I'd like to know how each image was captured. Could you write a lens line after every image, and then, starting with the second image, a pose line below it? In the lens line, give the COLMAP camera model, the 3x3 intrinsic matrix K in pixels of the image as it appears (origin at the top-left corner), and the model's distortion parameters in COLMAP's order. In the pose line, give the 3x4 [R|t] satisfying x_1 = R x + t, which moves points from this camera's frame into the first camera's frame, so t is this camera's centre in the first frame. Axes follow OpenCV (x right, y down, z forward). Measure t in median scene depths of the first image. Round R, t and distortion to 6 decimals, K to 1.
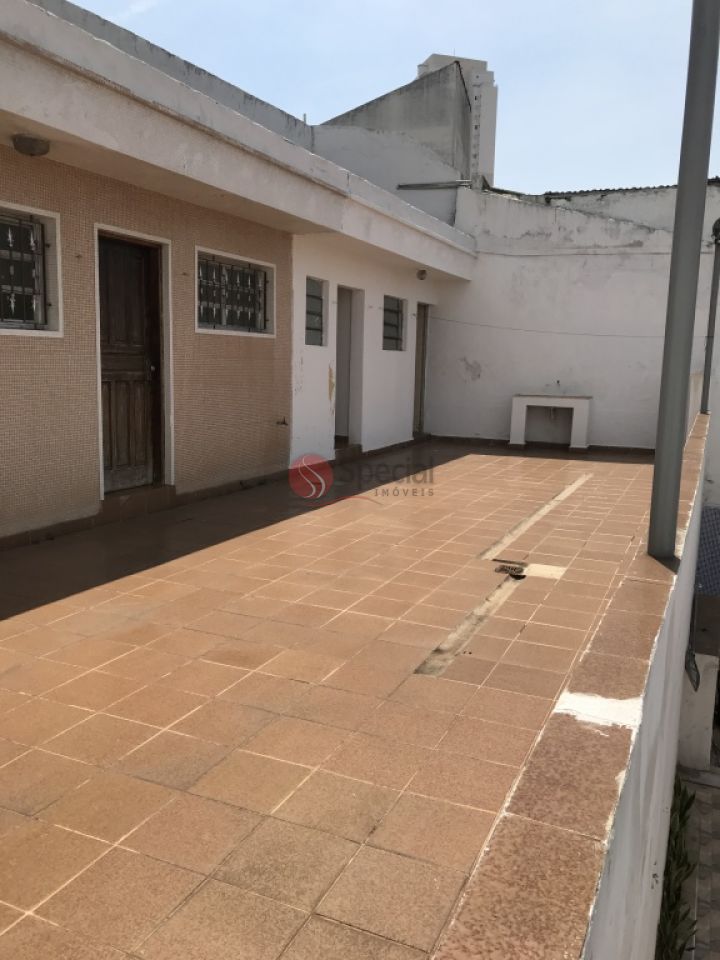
lens RADIAL K [[784.8, 0, 357.5], [0, 784.8, 477.3], [0, 0, 1]] dist [0.005095, 0.000611]
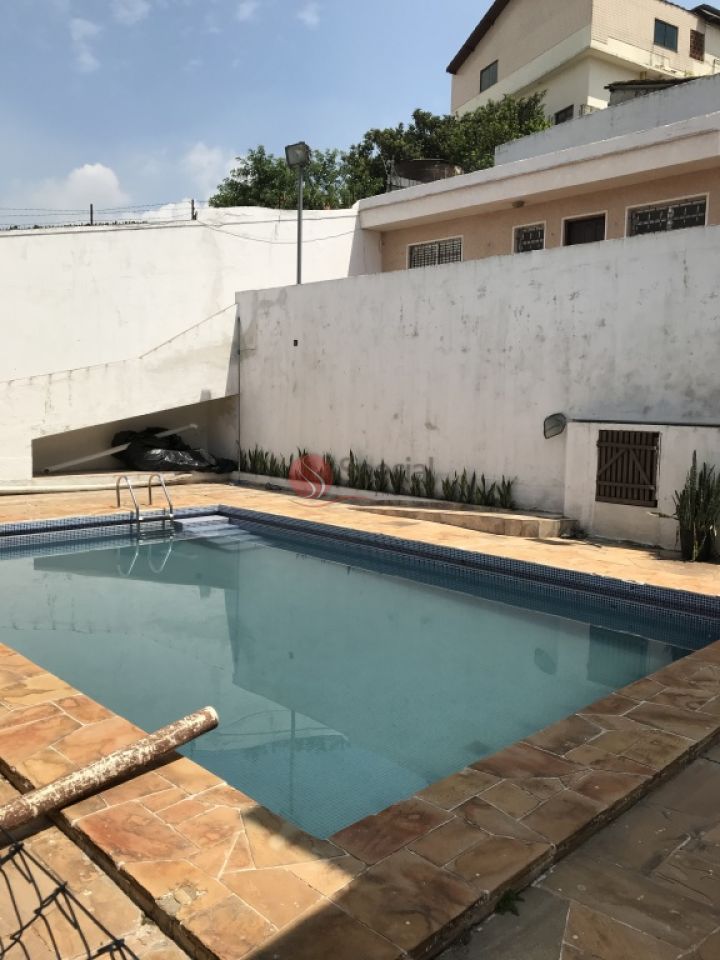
lens RADIAL K [[784.8, 0, 357.5], [0, 784.8, 477.3], [0, 0, 1]] dist [0.005095, 0.000611]
pose [[-0.362440, 0.059418, -0.930111, 0.759126], [-0.167817, 0.977494, 0.127838, 0.089264], [0.916774, 0.202422, -0.344312, 0.485251]]
